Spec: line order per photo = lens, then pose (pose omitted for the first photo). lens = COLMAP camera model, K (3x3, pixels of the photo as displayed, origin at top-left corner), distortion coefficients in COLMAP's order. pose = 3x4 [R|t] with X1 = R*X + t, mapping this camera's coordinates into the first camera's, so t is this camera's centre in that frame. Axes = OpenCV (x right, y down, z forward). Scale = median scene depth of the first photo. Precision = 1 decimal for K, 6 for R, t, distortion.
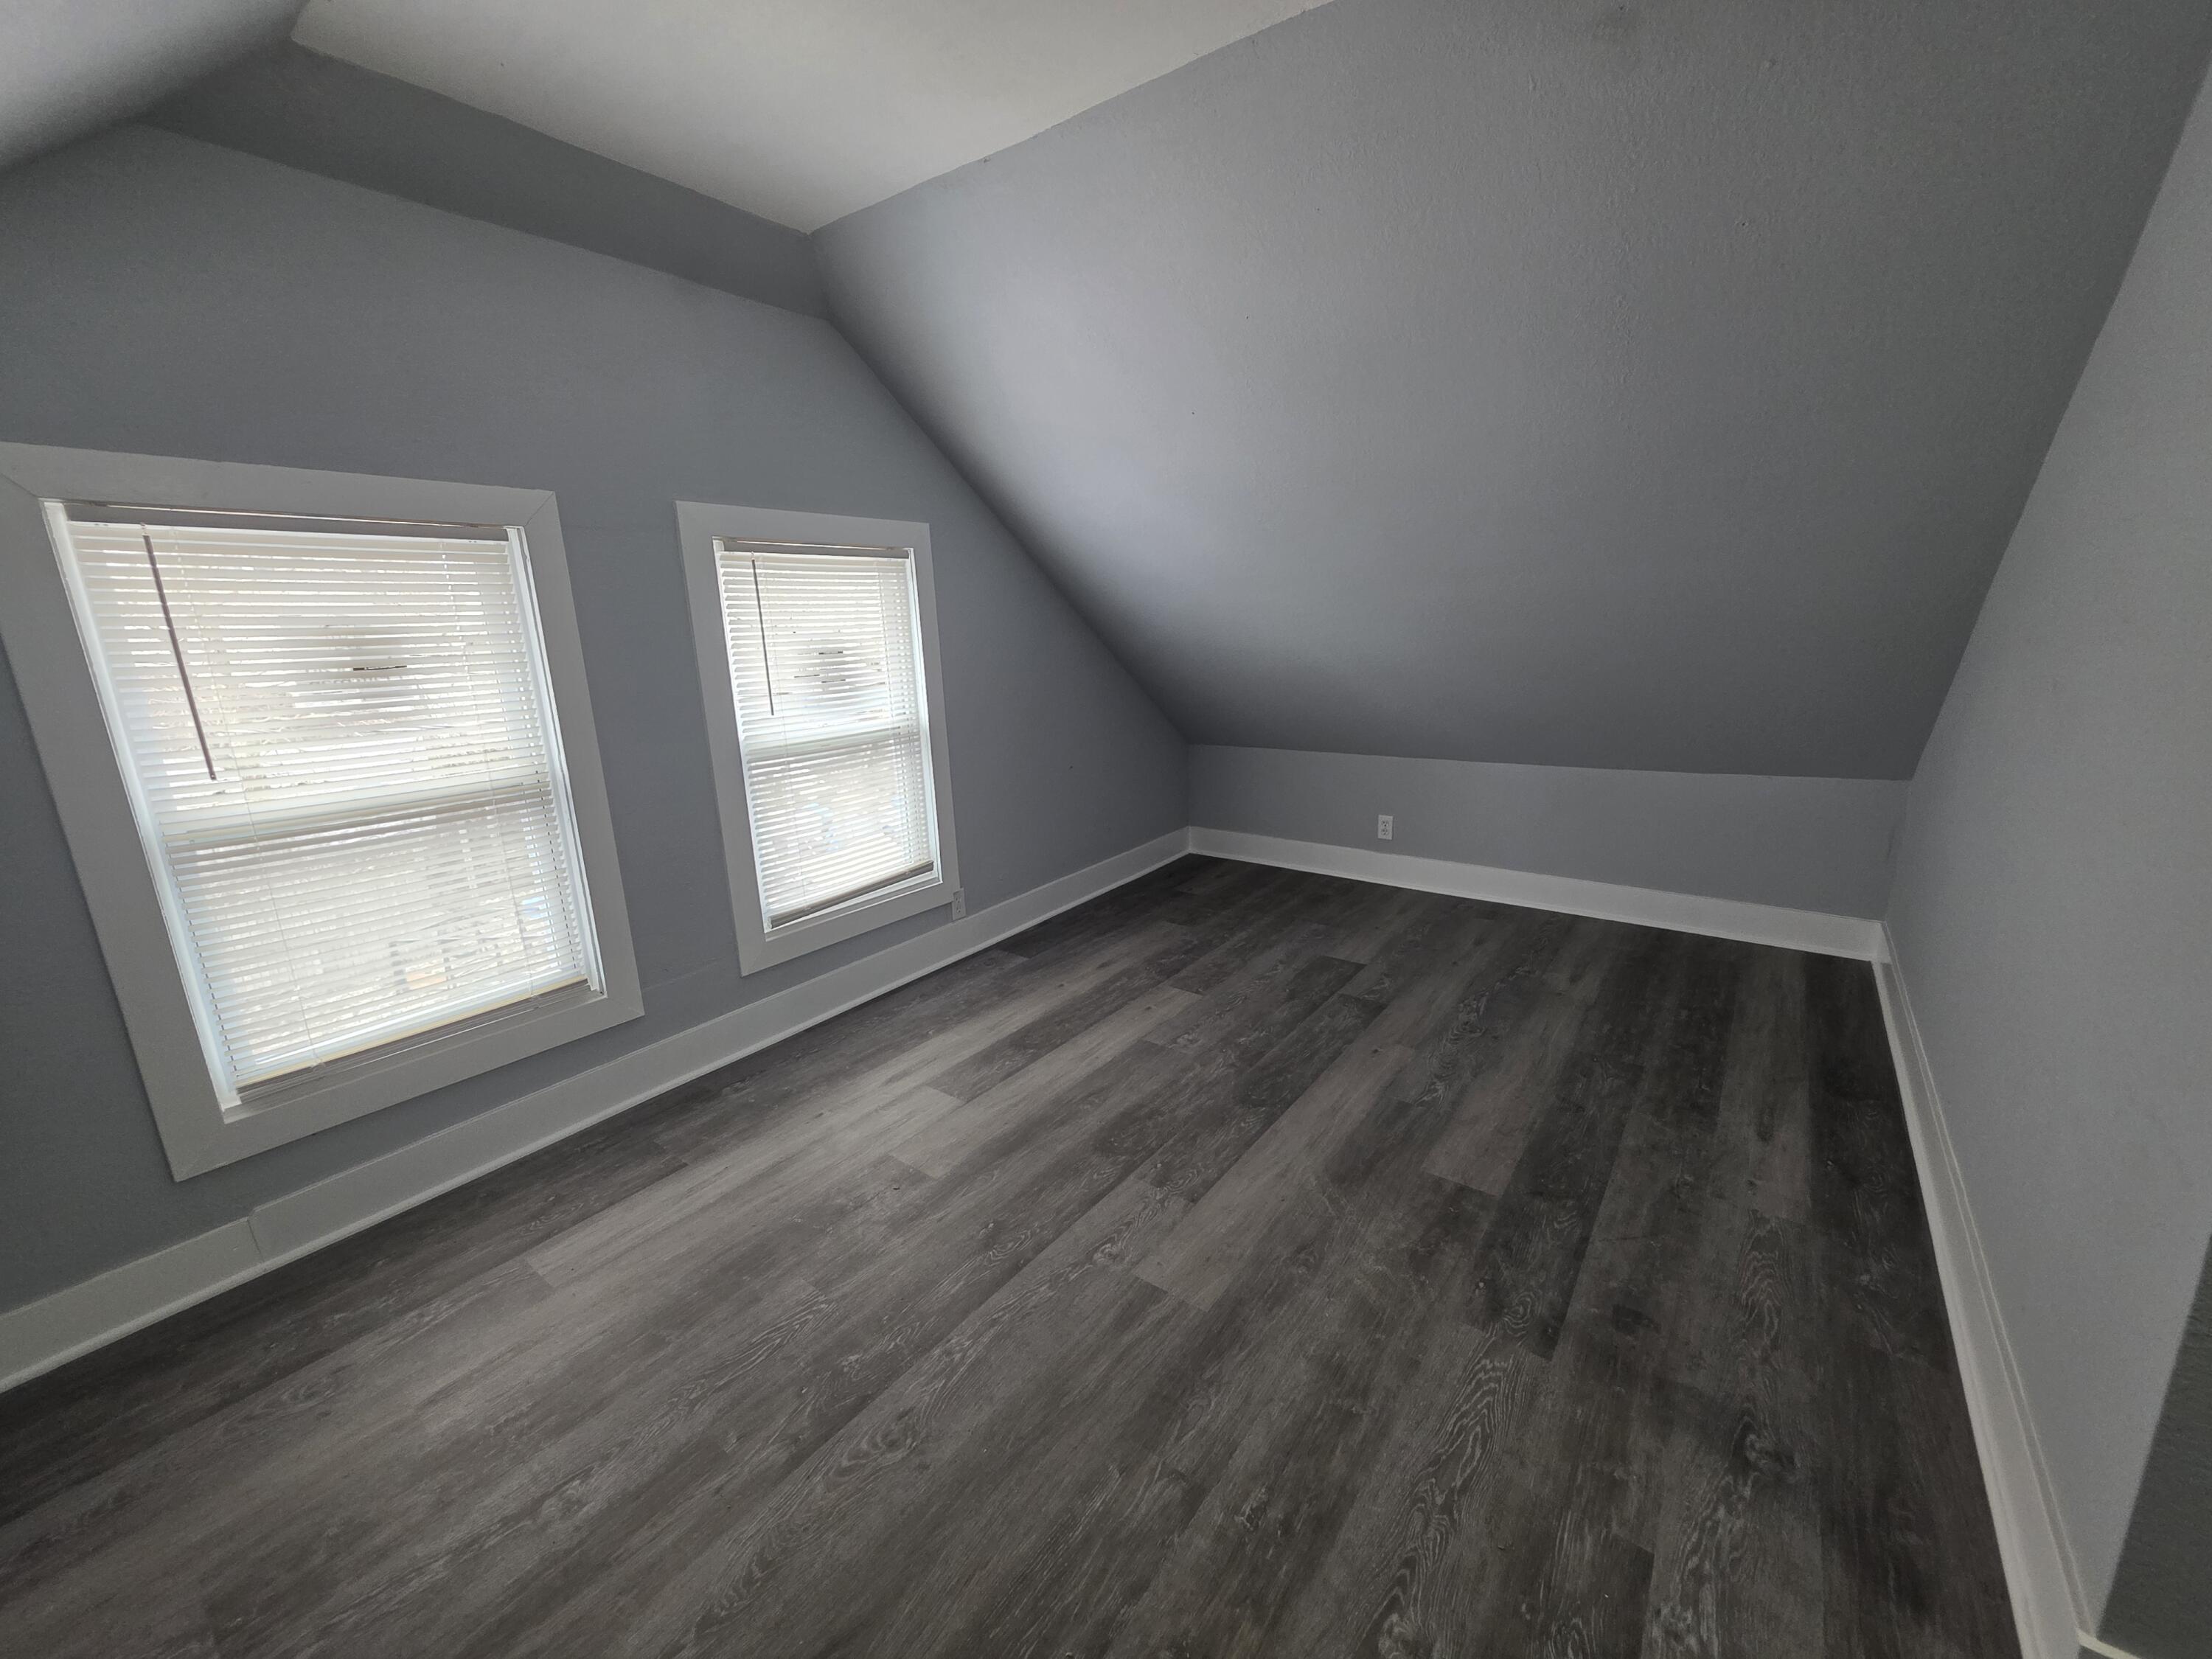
lens RADIAL K [[875.9, 0, 1106.0], [0, 875.9, 829.5], [0, 0, 1]] dist [0.001963, 0.000253]
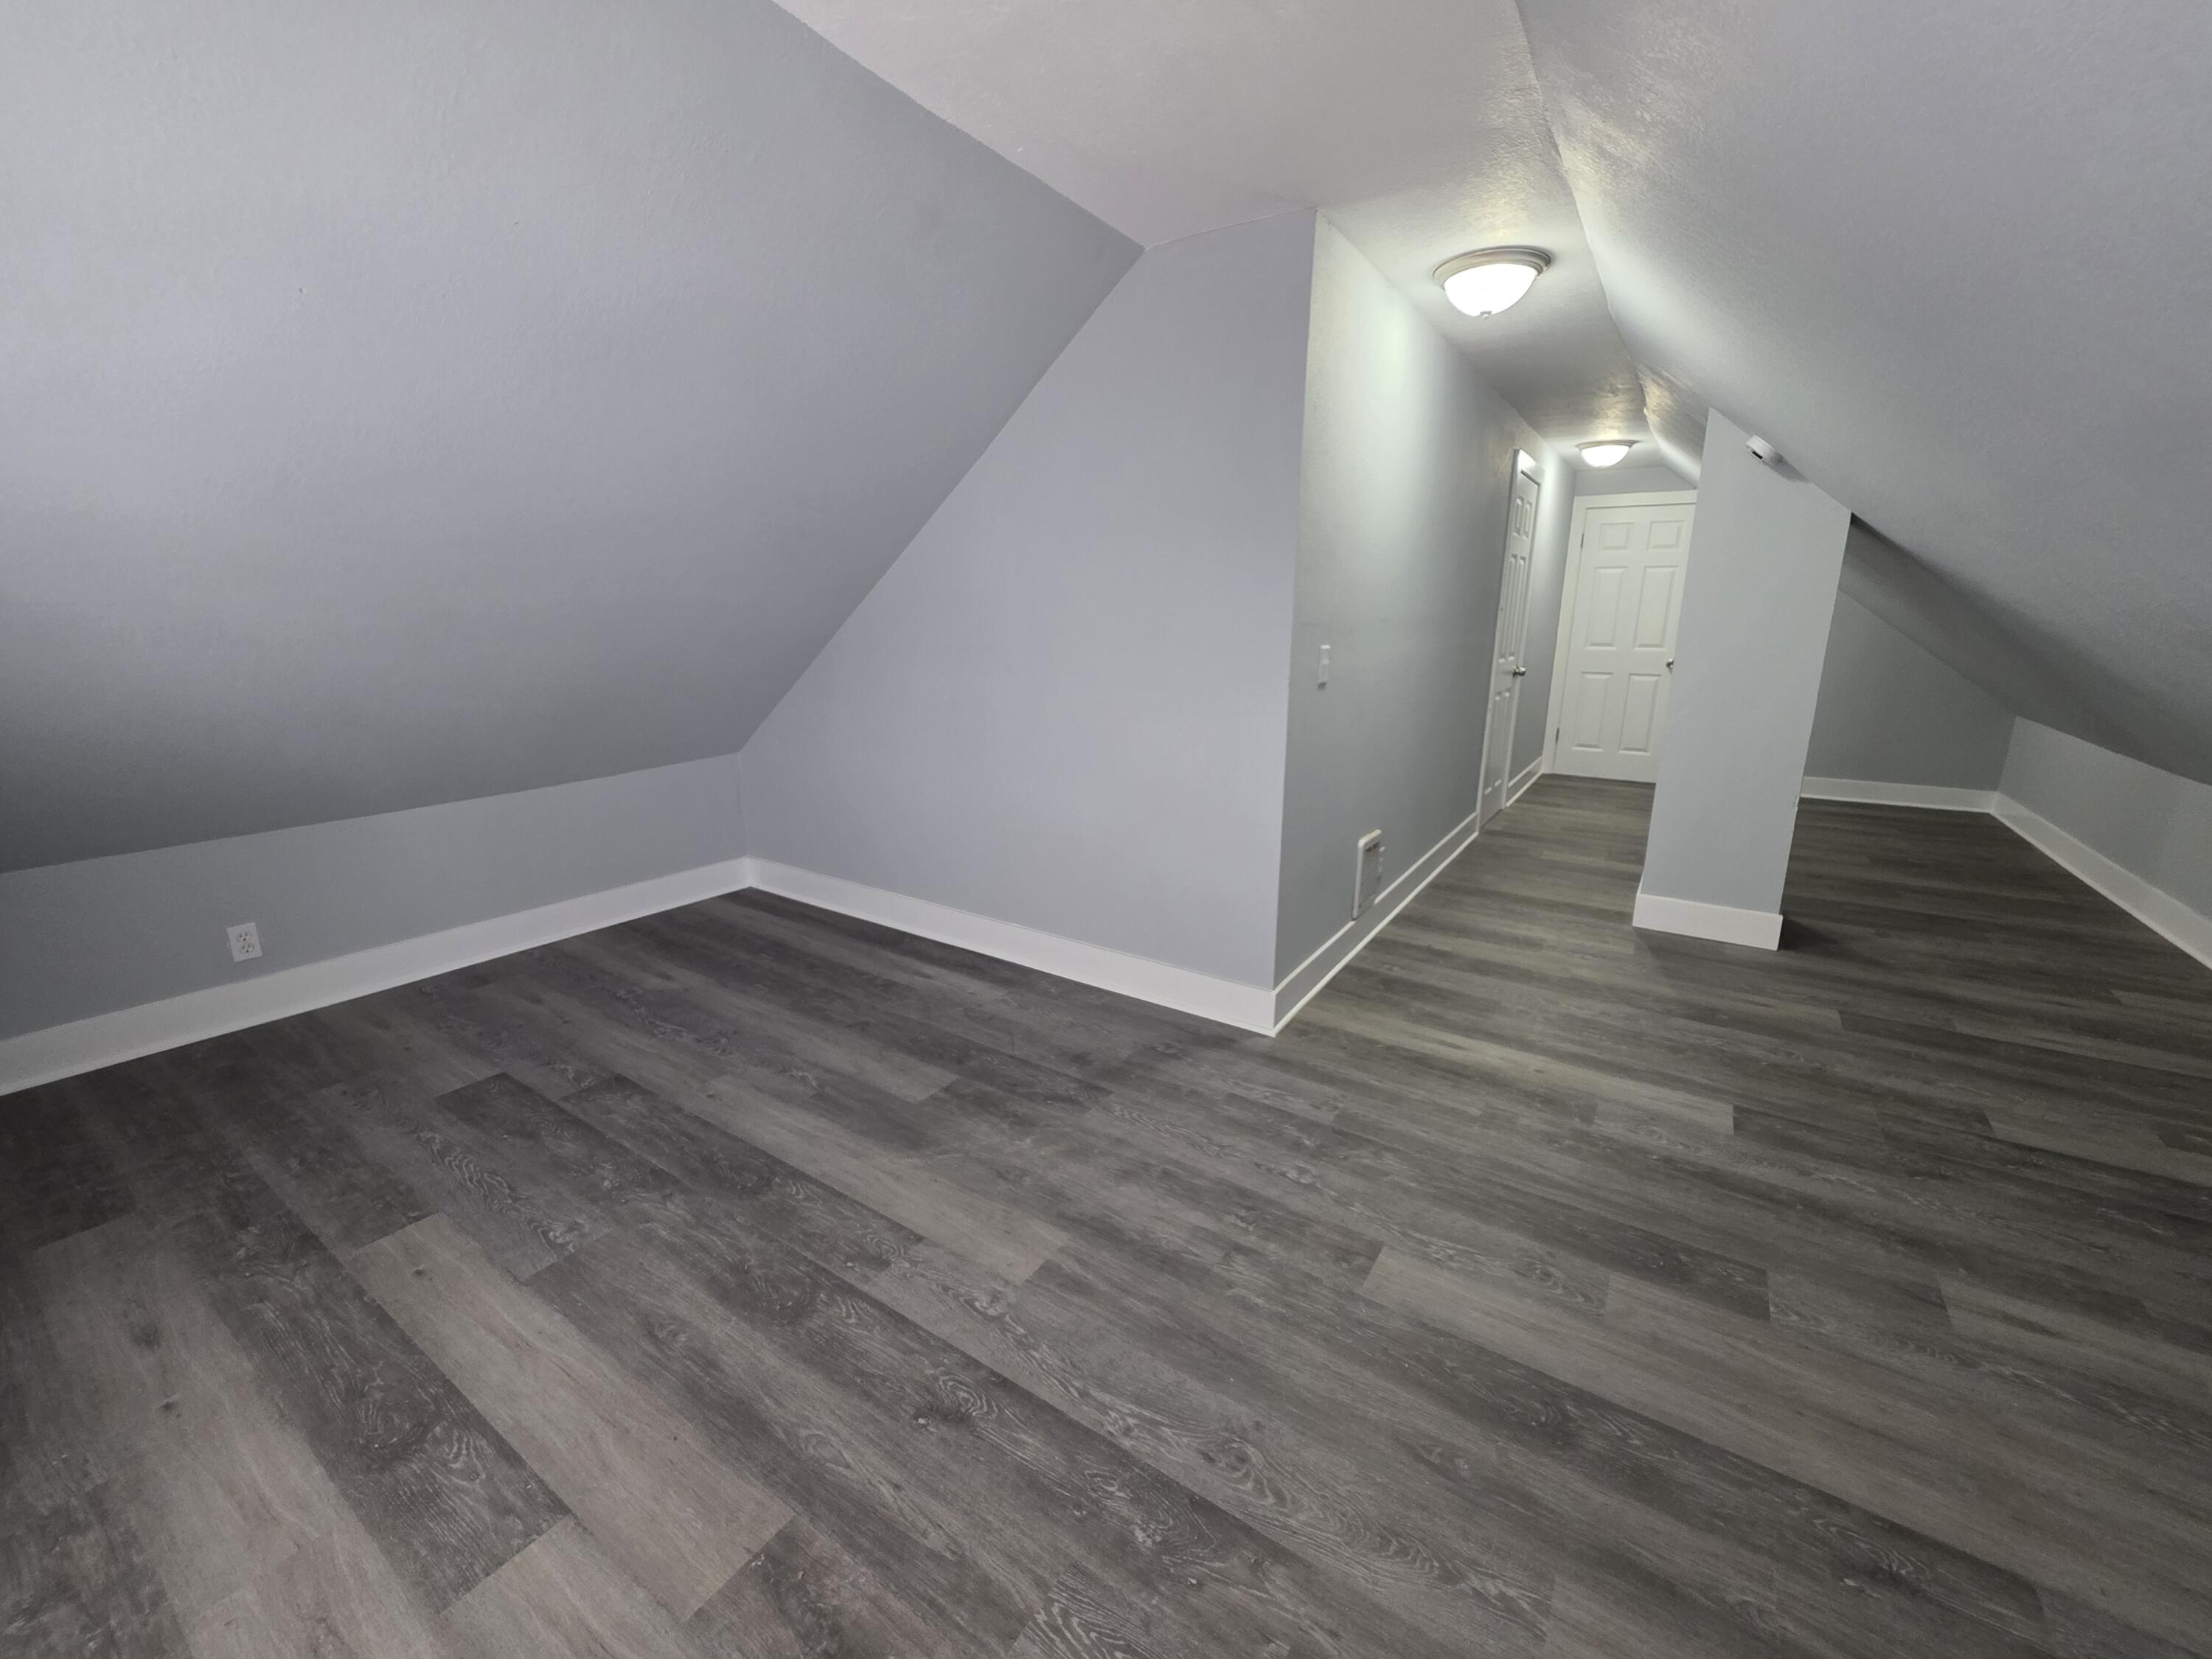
lens RADIAL K [[891.7, 0, 1105.1], [0, 891.7, 836.2], [0, 0, 1]] dist [0.001035, -0.000019]
pose [[-0.057189, -0.213963, 0.975166, -0.678214], [0.235161, 0.946395, 0.221441, -0.137979], [-0.970272, 0.241985, -0.003808, 0.629914]]
